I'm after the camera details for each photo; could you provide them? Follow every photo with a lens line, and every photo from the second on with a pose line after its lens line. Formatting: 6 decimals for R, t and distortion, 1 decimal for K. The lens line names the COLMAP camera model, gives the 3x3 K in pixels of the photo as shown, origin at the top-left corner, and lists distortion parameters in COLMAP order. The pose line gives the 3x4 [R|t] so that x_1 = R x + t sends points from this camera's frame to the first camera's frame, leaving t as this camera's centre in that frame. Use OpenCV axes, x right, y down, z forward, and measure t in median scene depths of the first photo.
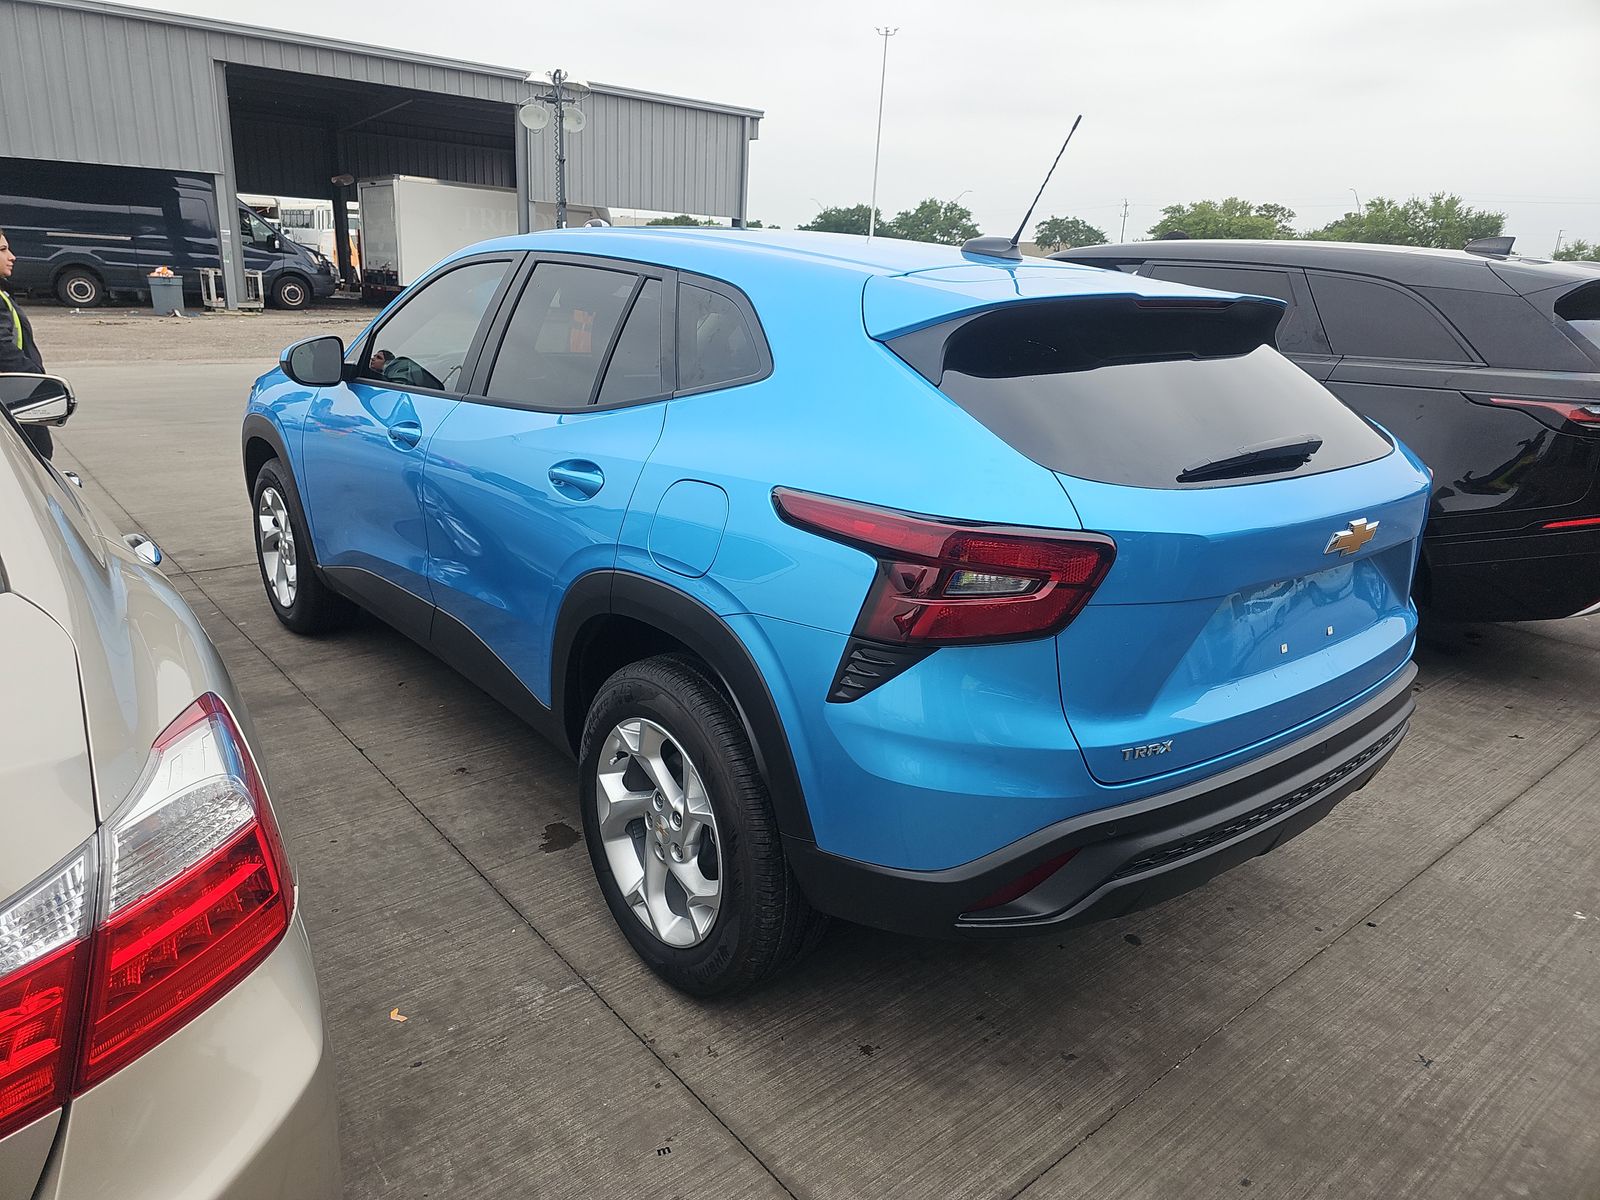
lens RADIAL K [[1055.5, 0, 779.0], [0, 1055.5, 595.7], [0, 0, 1]] dist [0.046594, -0.043586]
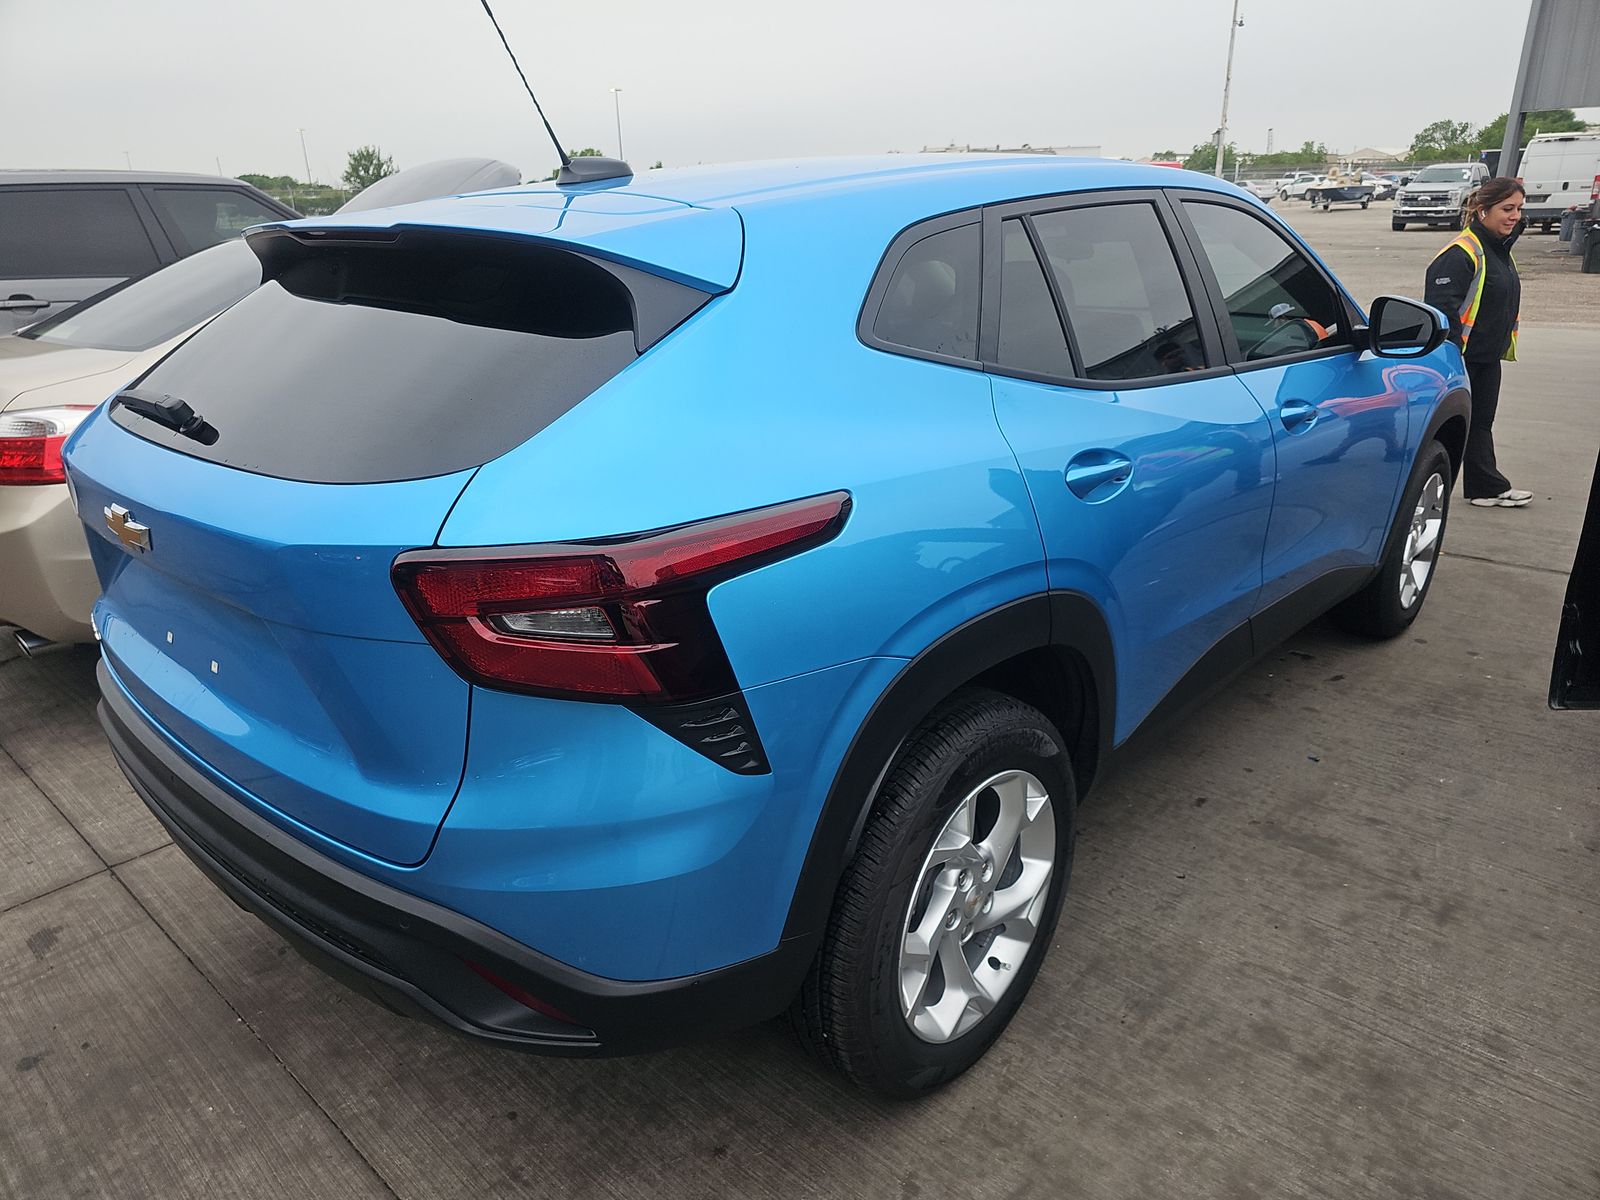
lens RADIAL K [[1055.5, 0, 779.0], [0, 1055.5, 595.7], [0, 0, 1]] dist [0.046594, -0.043586]
pose [[0.137122, 0.299016, -0.944345, 0.148245], [-0.267804, 0.929038, 0.255284, -0.036512], [0.953666, 0.217894, 0.207469, 0.139613]]
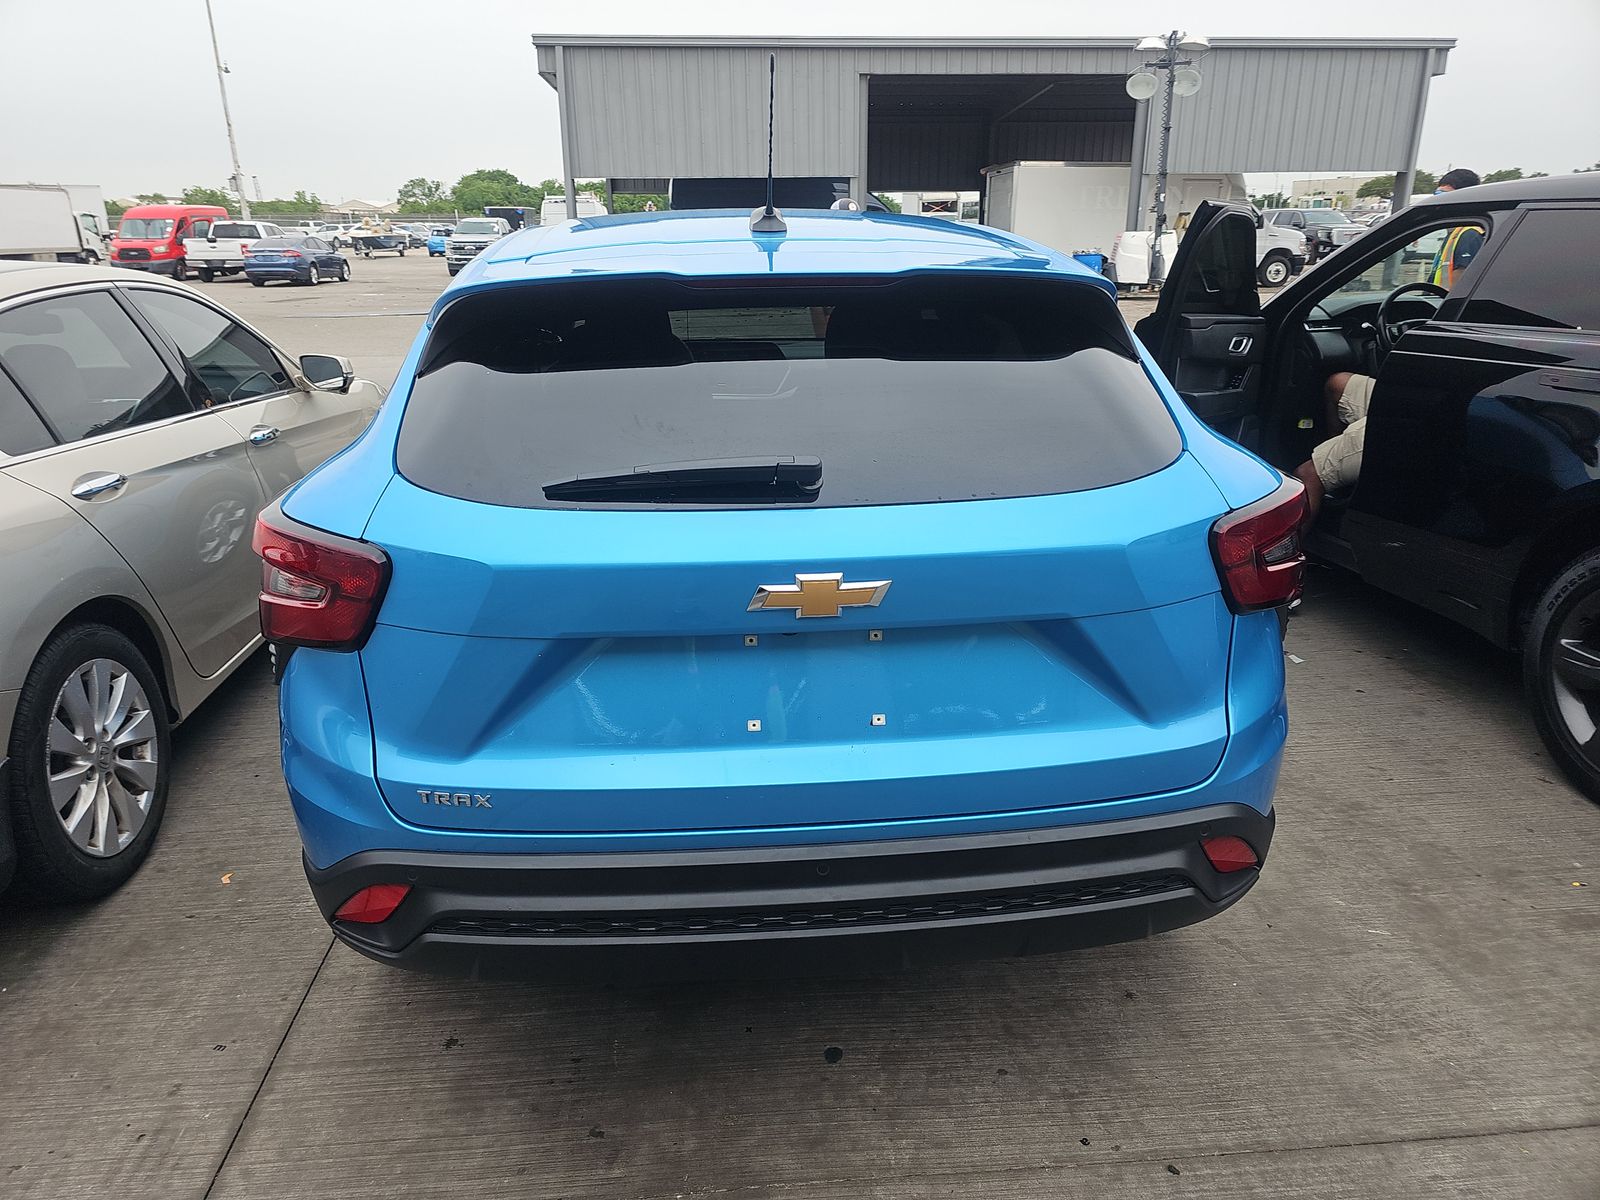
lens RADIAL K [[1055.5, 0, 779.0], [0, 1055.5, 595.7], [0, 0, 1]] dist [0.046594, -0.043586]
pose [[0.818560, 0.135182, -0.558288, 0.099205], [-0.125718, 0.990512, 0.055511, -0.009909], [0.560495, 0.024748, 0.827788, 0.039491]]
